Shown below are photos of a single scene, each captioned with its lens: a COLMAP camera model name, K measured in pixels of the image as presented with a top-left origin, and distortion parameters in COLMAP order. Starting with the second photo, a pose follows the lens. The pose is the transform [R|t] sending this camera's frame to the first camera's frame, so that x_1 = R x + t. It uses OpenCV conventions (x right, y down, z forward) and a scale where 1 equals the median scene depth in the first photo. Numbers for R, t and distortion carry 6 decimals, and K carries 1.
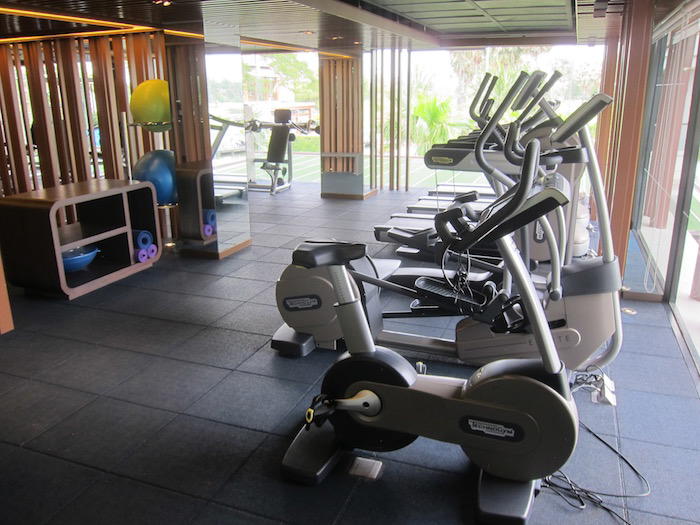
lens RADIAL K [[587.7, 0, 350.0], [0, 587.7, 262.5], [0, 0, 1]] dist [-0.052541, 0.012636]
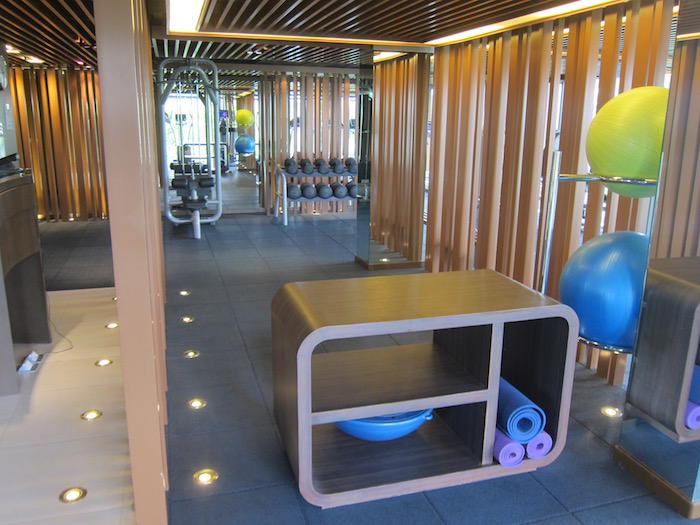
lens RADIAL K [[587.7, 0, 350.0], [0, 587.7, 262.5], [0, 0, 1]] dist [-0.052541, 0.012636]
pose [[0.609402, 0.198341, -0.767653, -0.097097], [-0.233479, 0.970166, 0.065318, -0.163252], [0.757705, 0.139426, 0.637529, 0.563960]]
